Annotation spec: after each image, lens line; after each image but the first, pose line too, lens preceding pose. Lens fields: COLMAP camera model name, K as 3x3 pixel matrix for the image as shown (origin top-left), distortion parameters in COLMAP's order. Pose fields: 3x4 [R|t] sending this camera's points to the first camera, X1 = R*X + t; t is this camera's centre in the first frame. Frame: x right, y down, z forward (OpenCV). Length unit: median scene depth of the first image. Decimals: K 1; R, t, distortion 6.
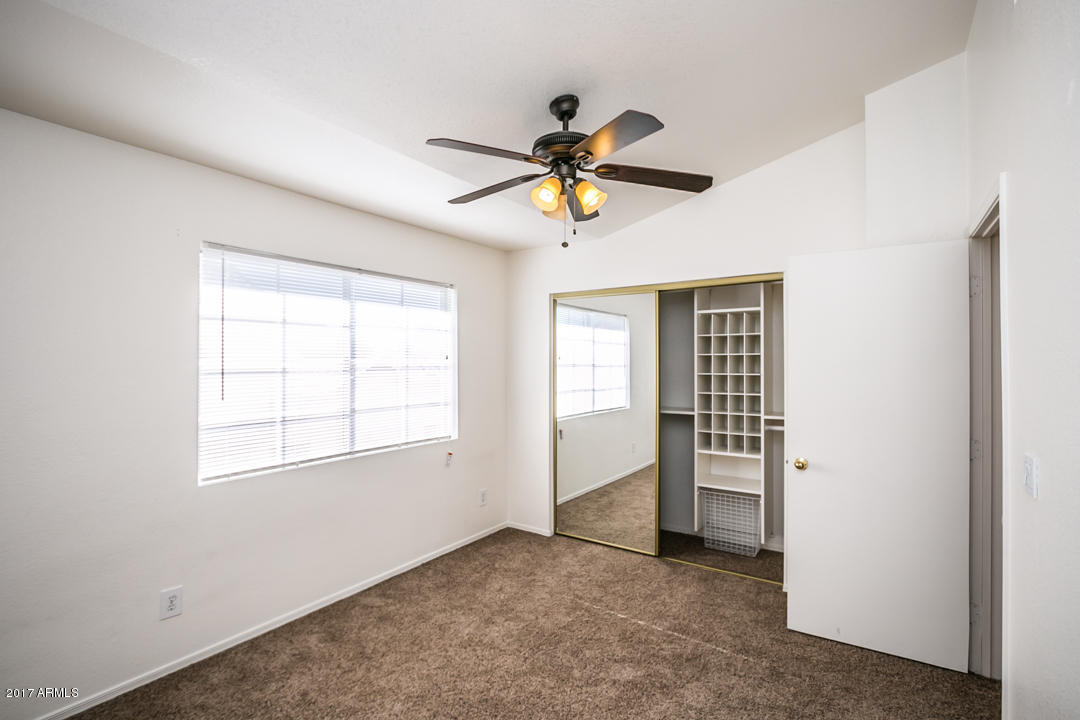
lens RADIAL K [[505.3, 0, 525.8], [0, 505.3, 360.8], [0, 0, 1]] dist [-0.004099, 0.000054]
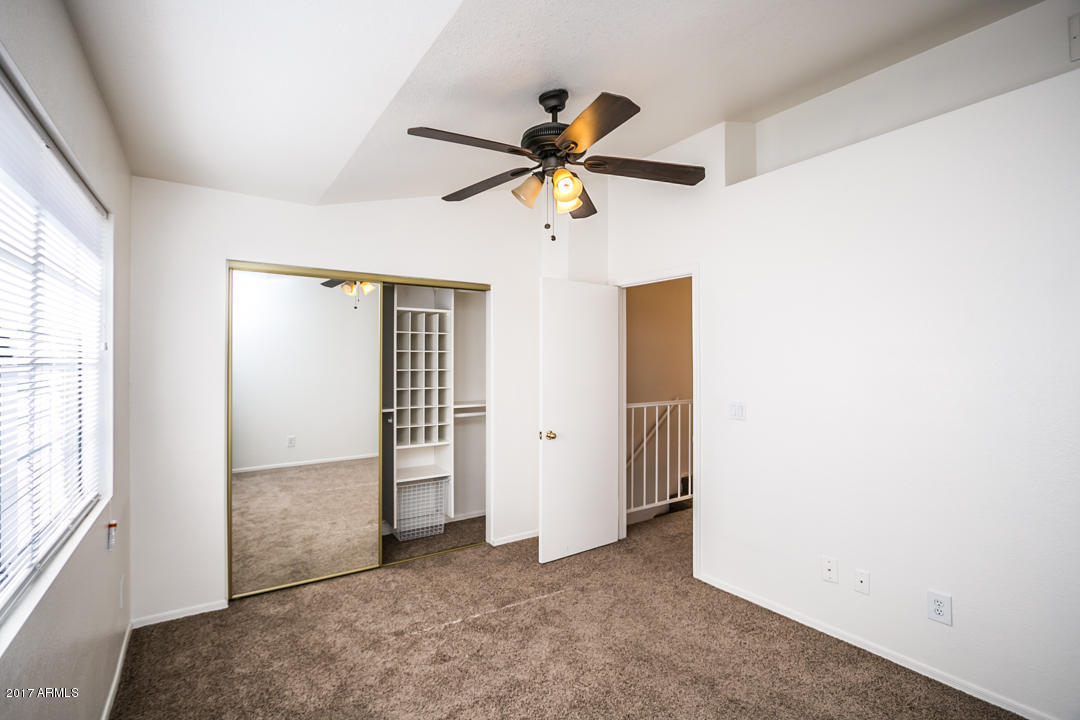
lens RADIAL K [[501.7, 0, 540.0], [0, 501.7, 360.0], [0, 0, 1]] dist [-0.001025, -0.000064]
pose [[0.354966, 0.005013, 0.934866, -0.511262], [-0.005570, 0.999979, -0.003247, 0.007962], [-0.934863, -0.004054, 0.354986, 0.405145]]
